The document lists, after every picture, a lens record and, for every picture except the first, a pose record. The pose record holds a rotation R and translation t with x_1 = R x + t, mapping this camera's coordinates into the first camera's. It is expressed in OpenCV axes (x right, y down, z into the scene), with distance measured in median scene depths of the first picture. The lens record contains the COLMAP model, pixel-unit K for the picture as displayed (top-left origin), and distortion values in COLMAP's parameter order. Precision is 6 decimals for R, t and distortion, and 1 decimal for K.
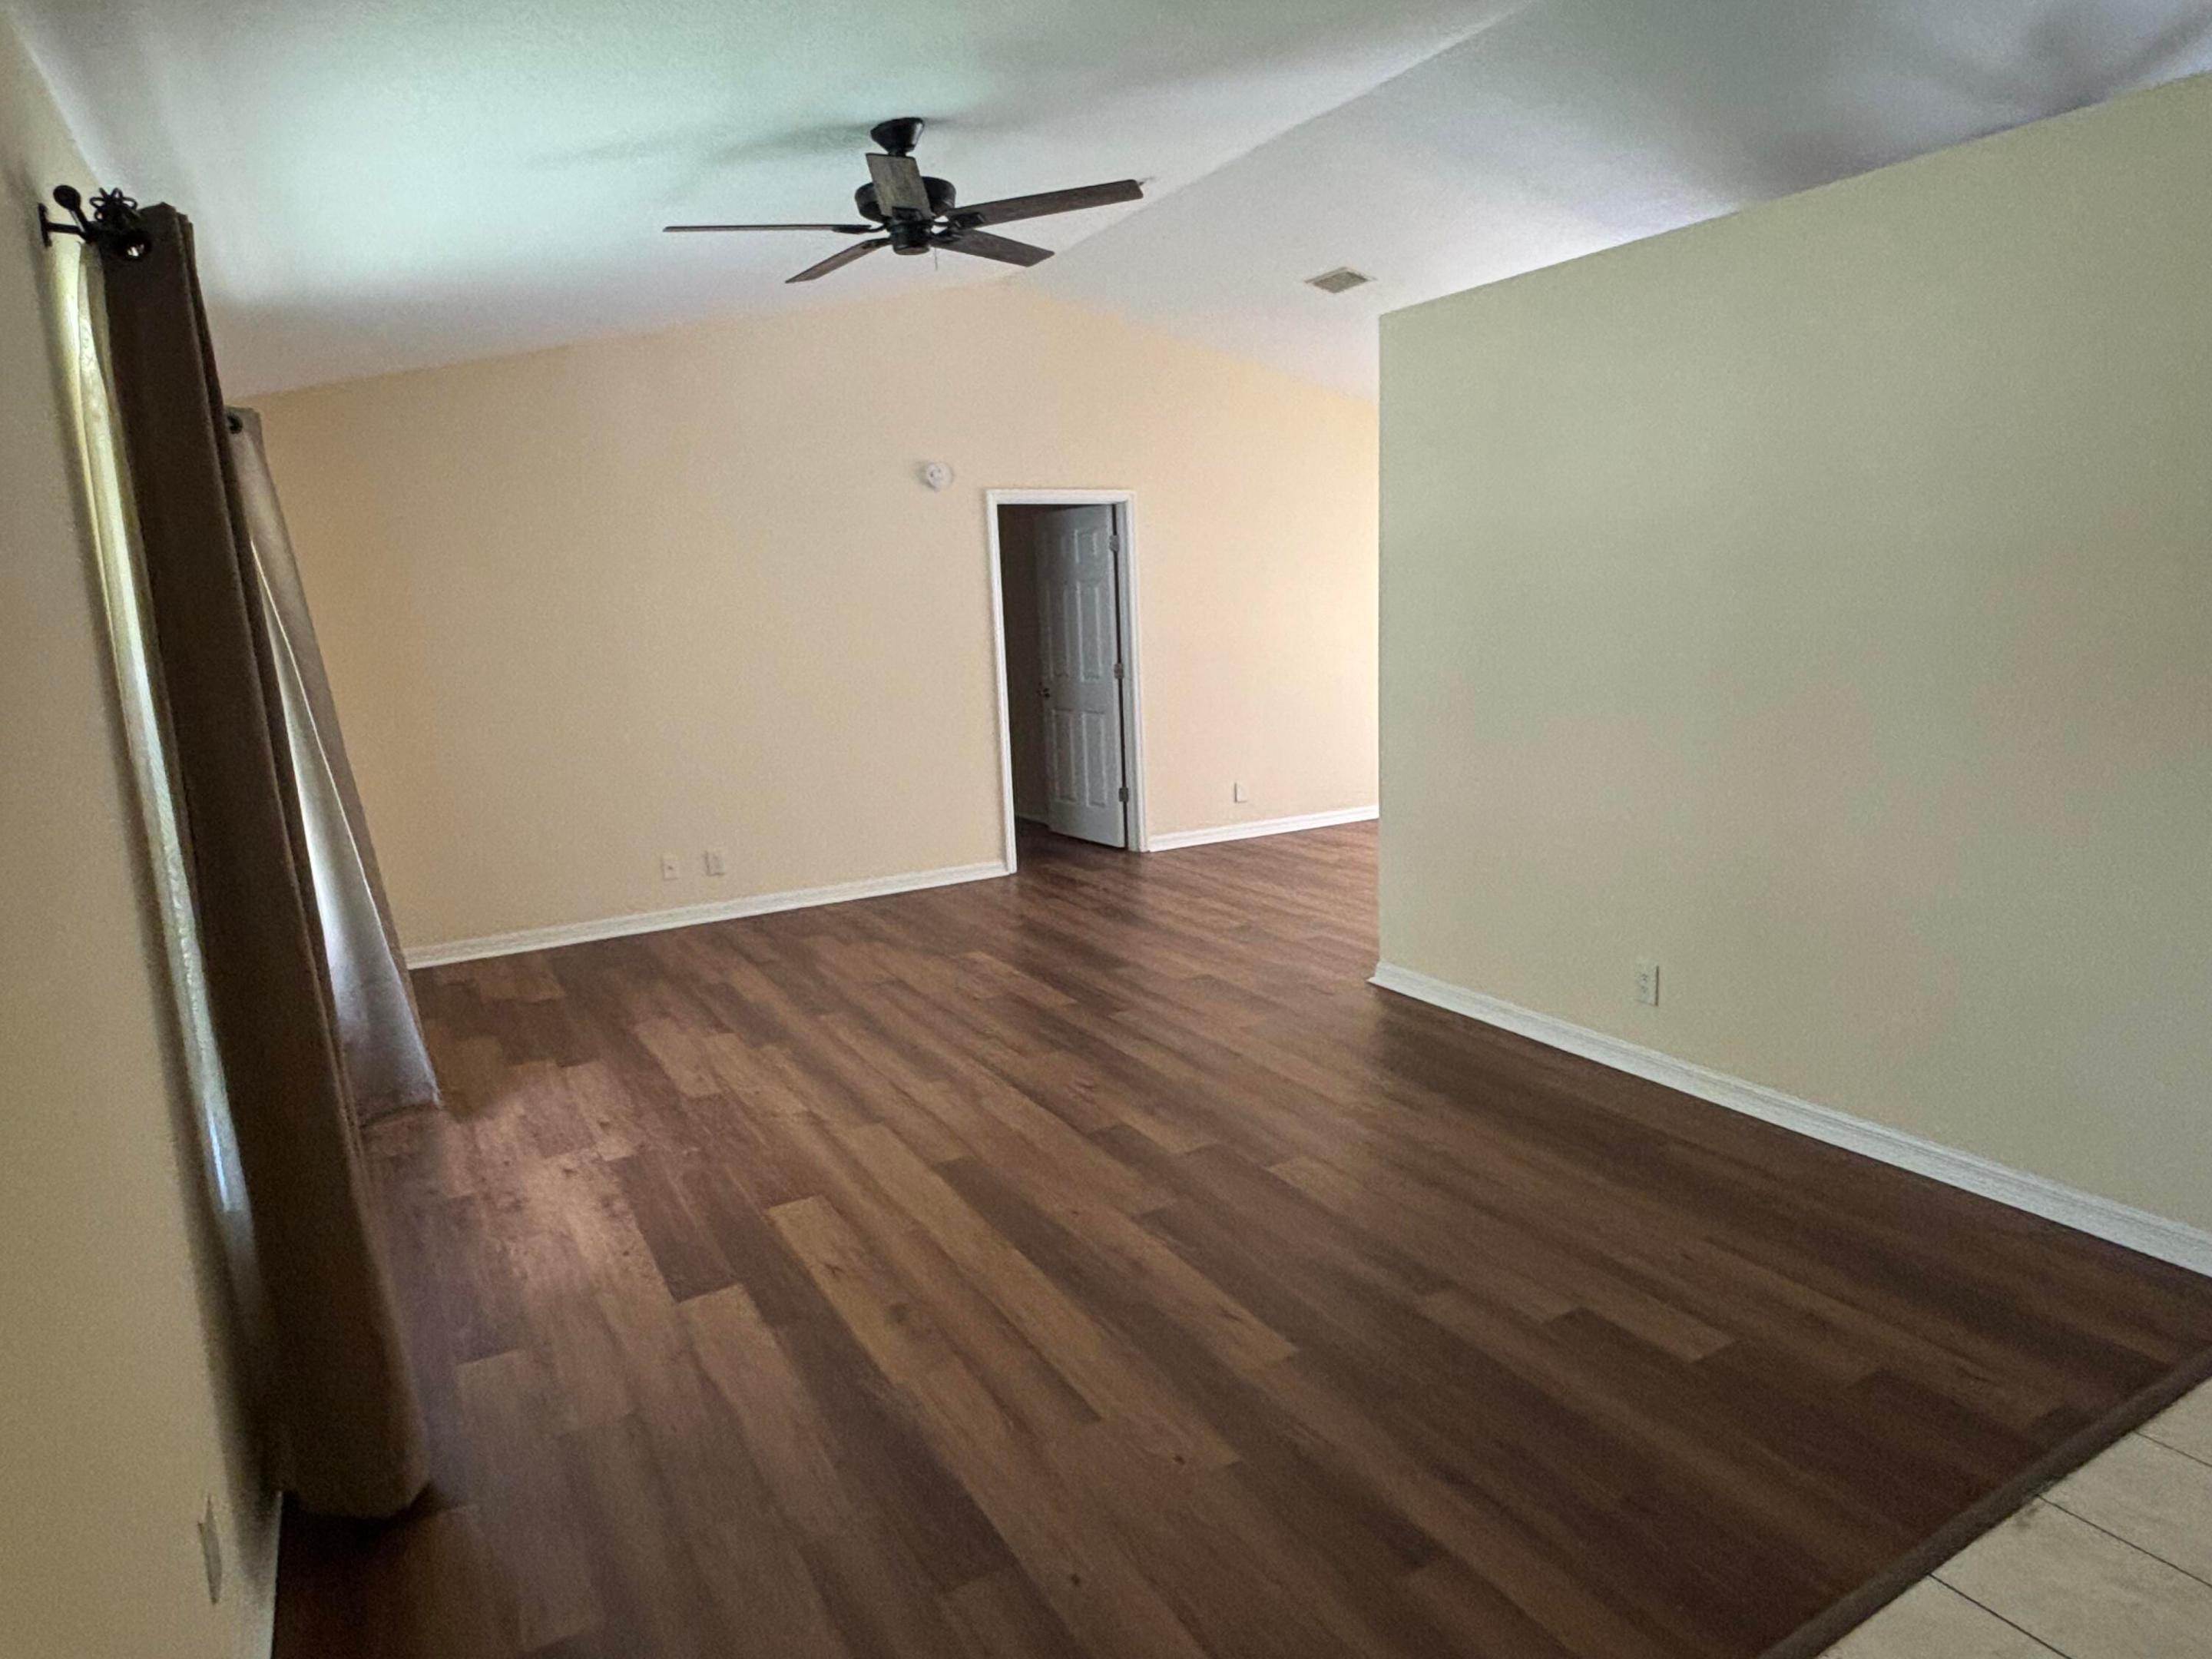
lens RADIAL K [[1289.8, 0, 1100.2], [0, 1289.8, 833.3], [0, 0, 1]] dist [-0.004982, -0.000369]
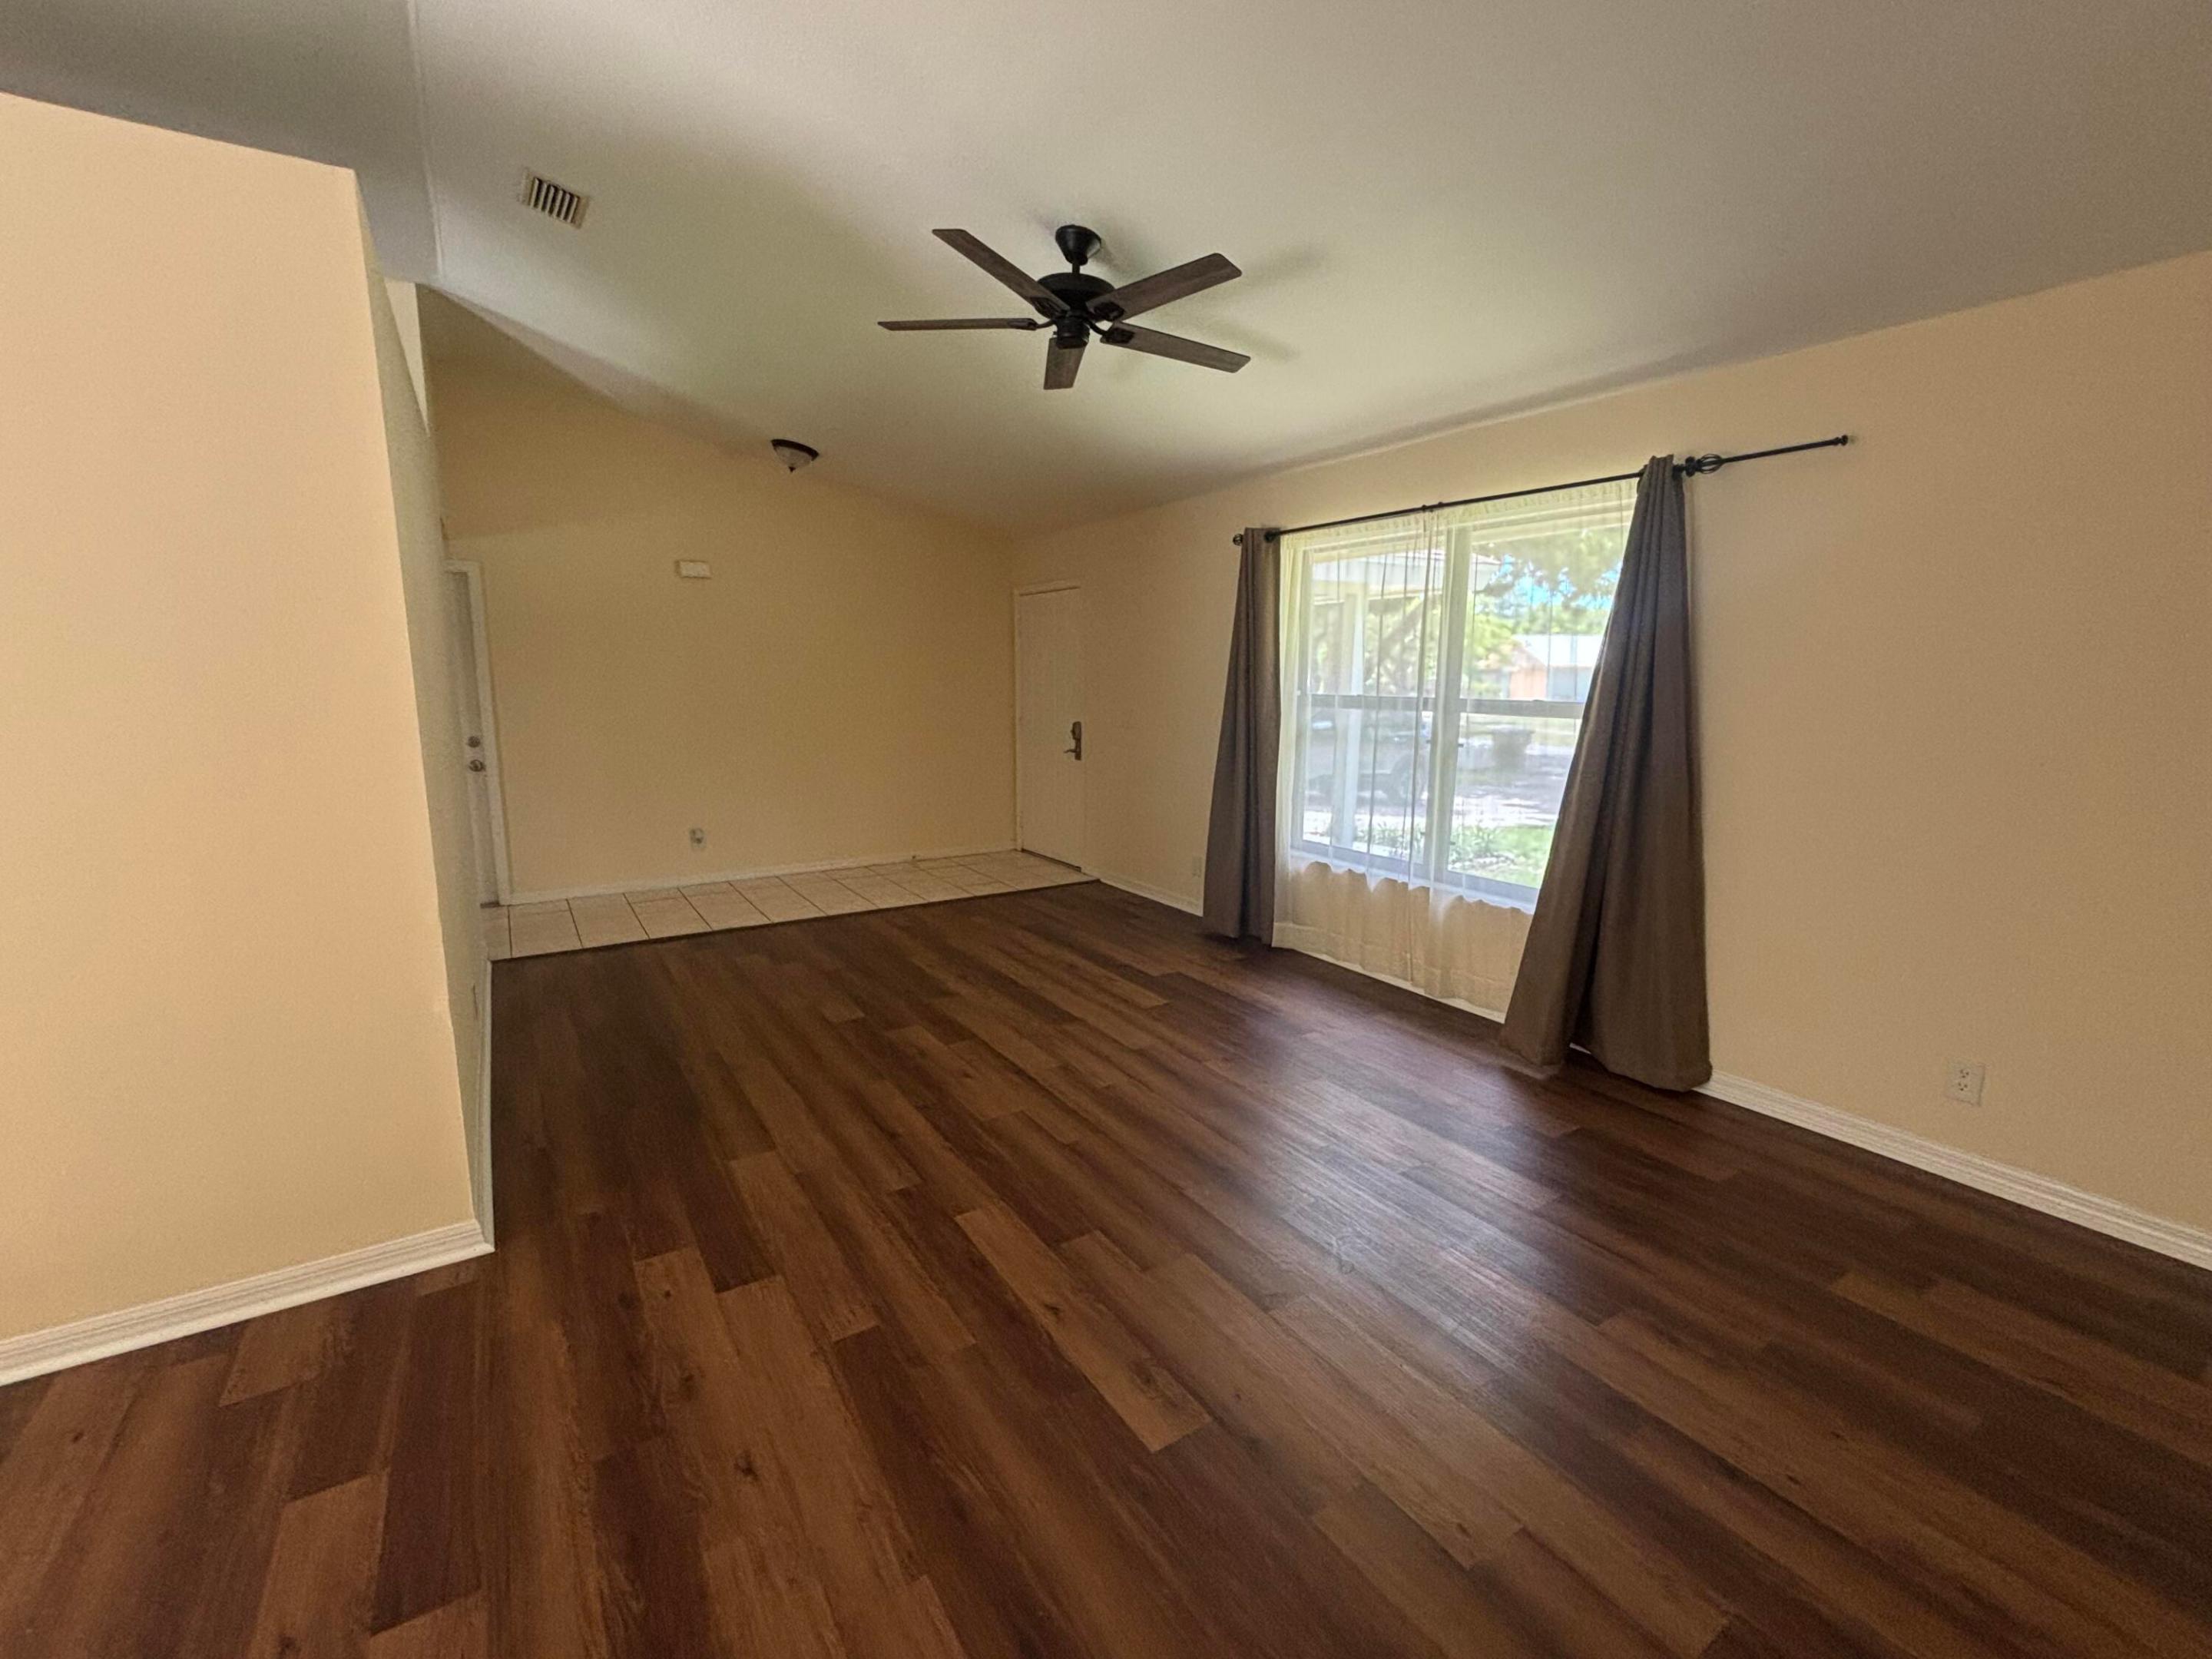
lens RADIAL K [[945.4, 0, 1101.9], [0, 945.4, 824.6], [0, 0, 1]] dist [0.000020, -0.001331]
pose [[-0.998355, 0.039566, -0.041488, -0.117275], [0.023450, 0.942192, 0.334252, -0.329634], [0.052314, 0.332729, -0.941570, 1.964747]]
